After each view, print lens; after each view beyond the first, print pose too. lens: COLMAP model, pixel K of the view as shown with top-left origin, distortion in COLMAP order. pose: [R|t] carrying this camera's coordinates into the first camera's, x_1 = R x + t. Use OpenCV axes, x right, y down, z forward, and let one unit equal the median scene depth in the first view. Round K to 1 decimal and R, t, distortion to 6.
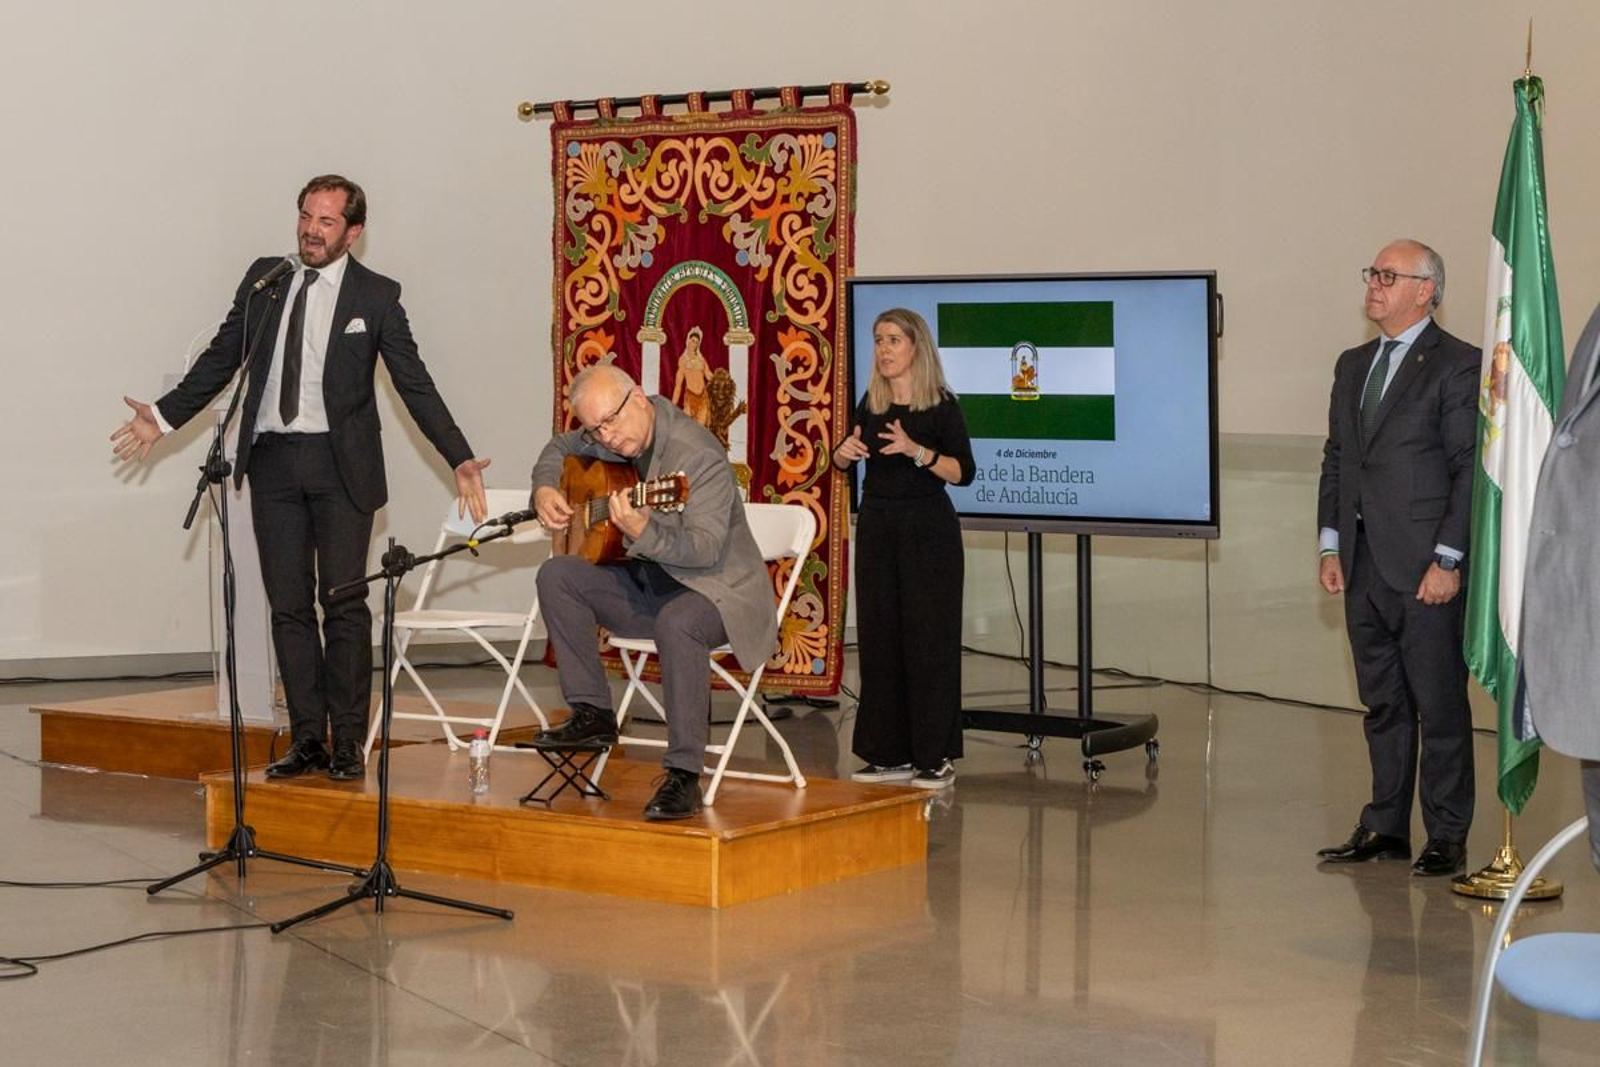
lens RADIAL K [[3403.0, 0, 810.8], [0, 3403.0, 516.0], [0, 0, 1]] dist [0.189571, 0.000000]
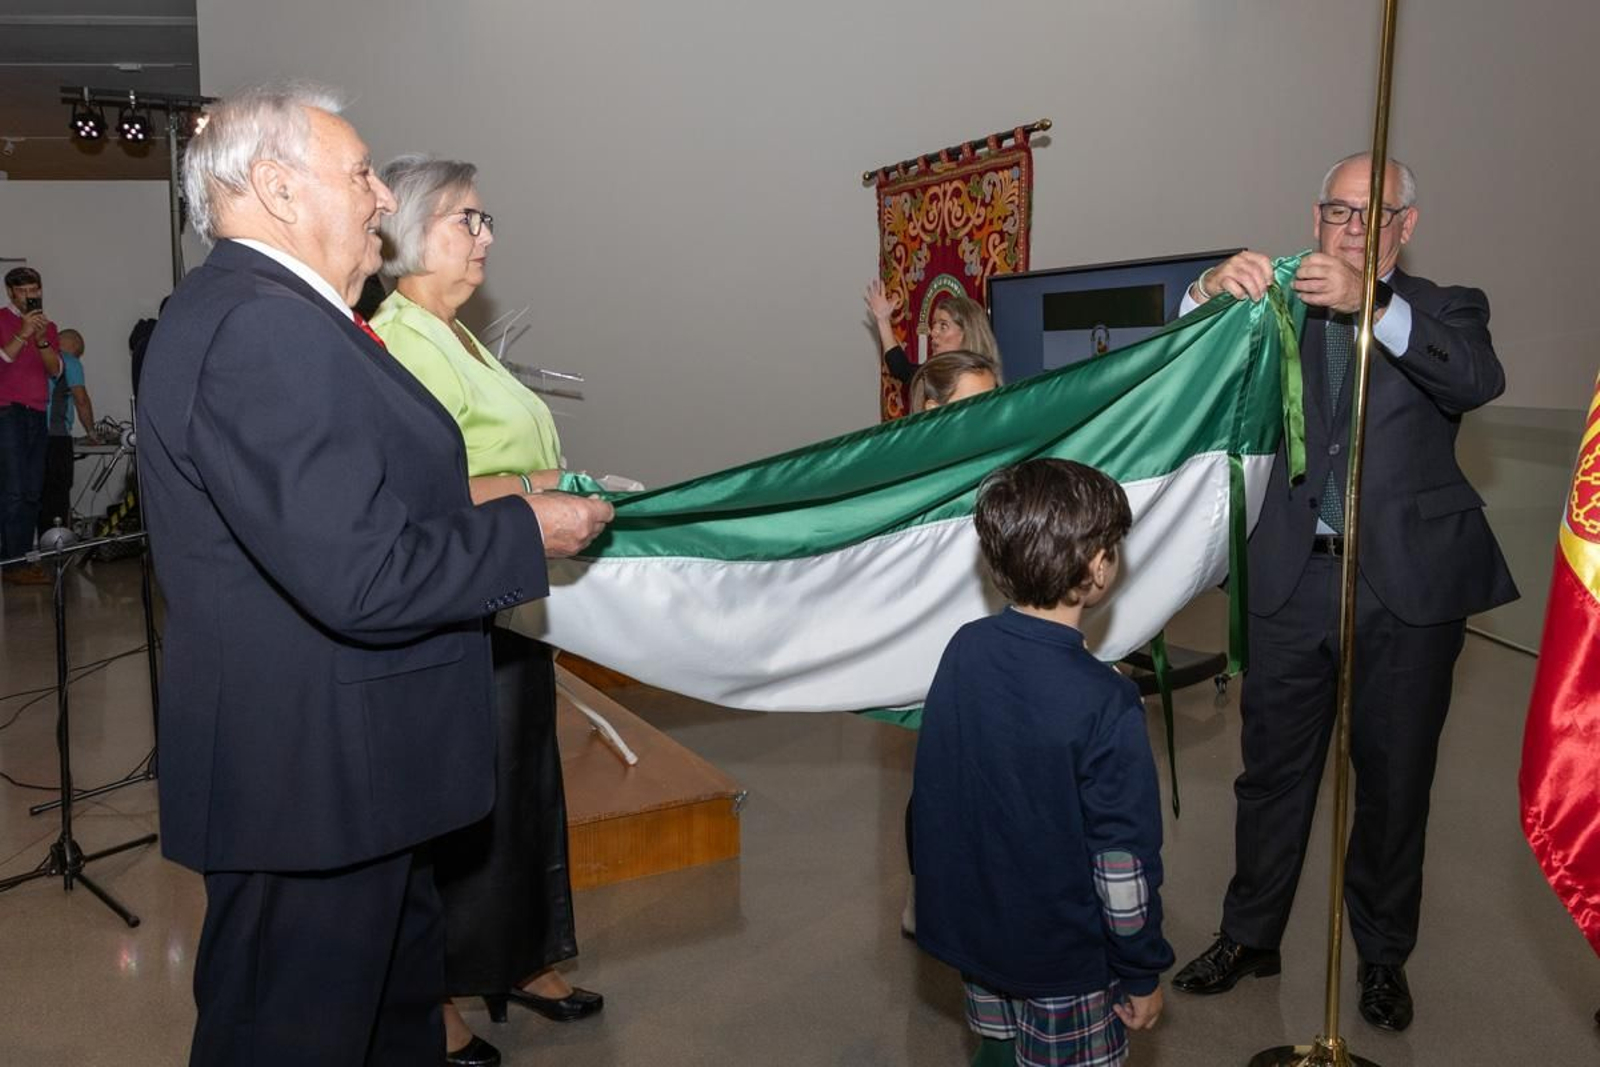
lens RADIAL K [[1279.7, 0, 821.3], [0, 1279.7, 467.8], [0, 0, 1]] dist [0.116833, -0.024559]
pose [[0.891420, 0.033468, -0.451940, 0.166663], [-0.016159, 0.998982, 0.042108, -0.018433], [0.452890, -0.030233, 0.891054, 0.536310]]
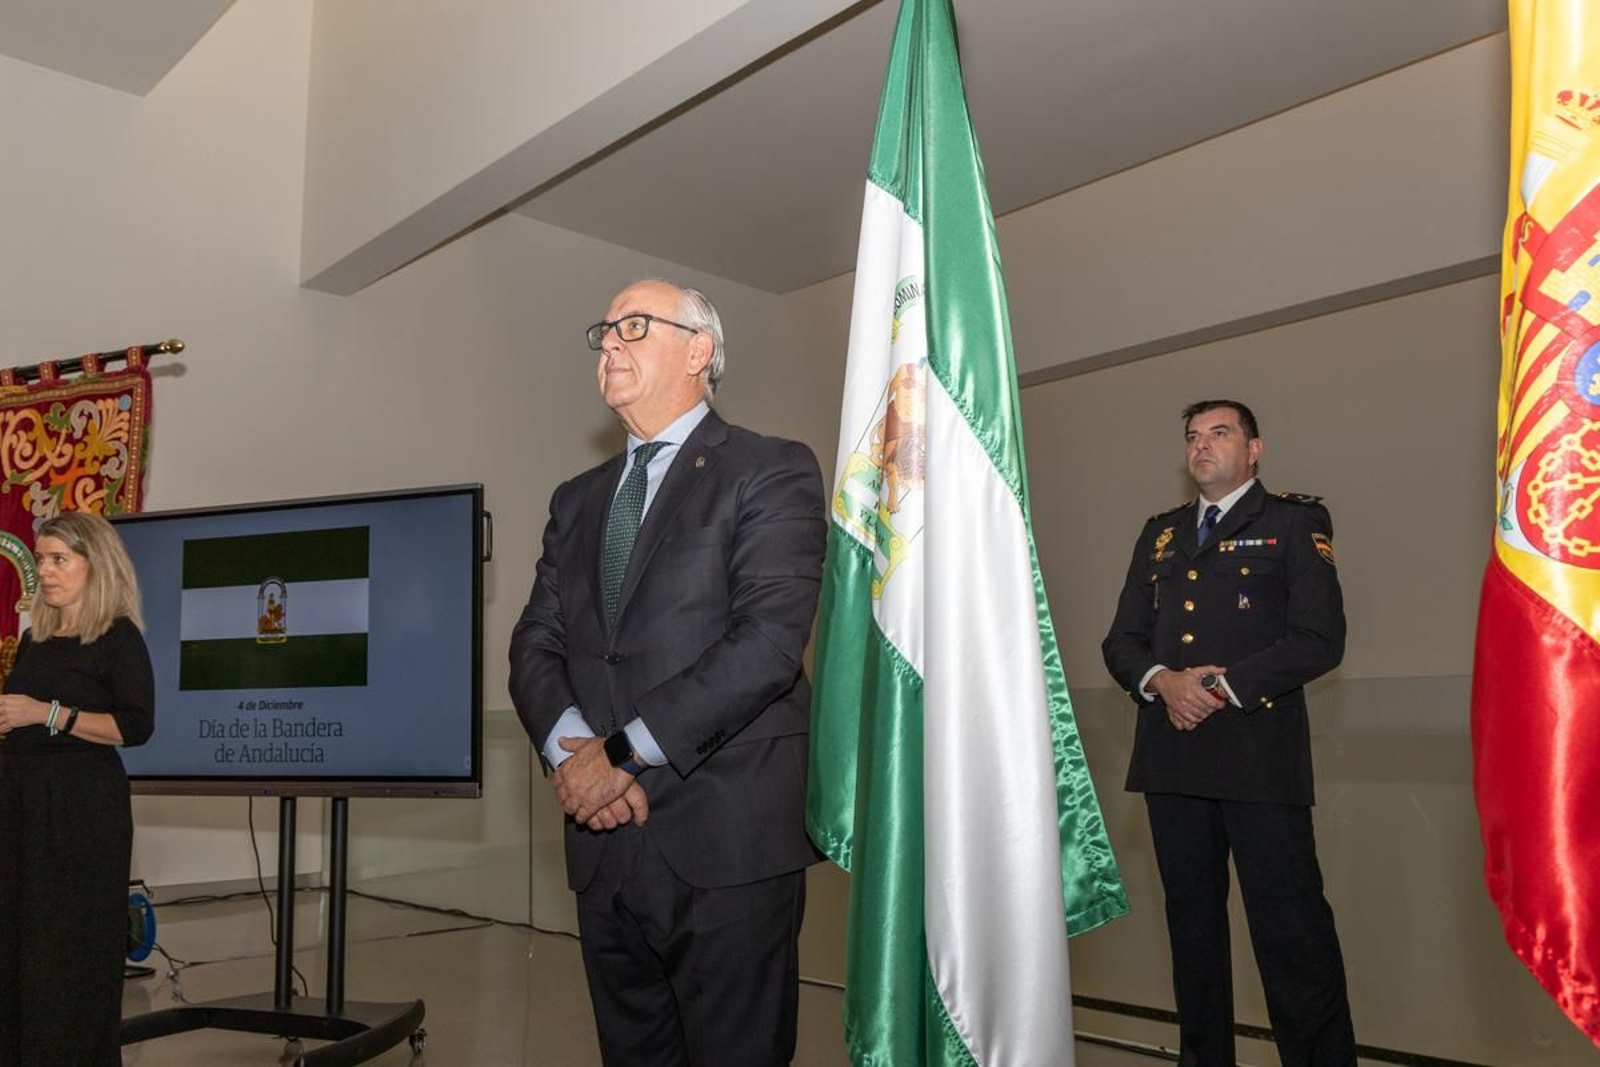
lens RADIAL K [[1246.1, 0, 827.8], [0, 1246.1, 535.1], [0, 0, 1]] dist [-0.014739, -0.002969]
pose [[0.959542, 0.027165, 0.280251, 0.103906], [0.029287, 0.980307, -0.195297, 0.005039], [-0.280037, 0.195604, 0.939850, 0.616758]]
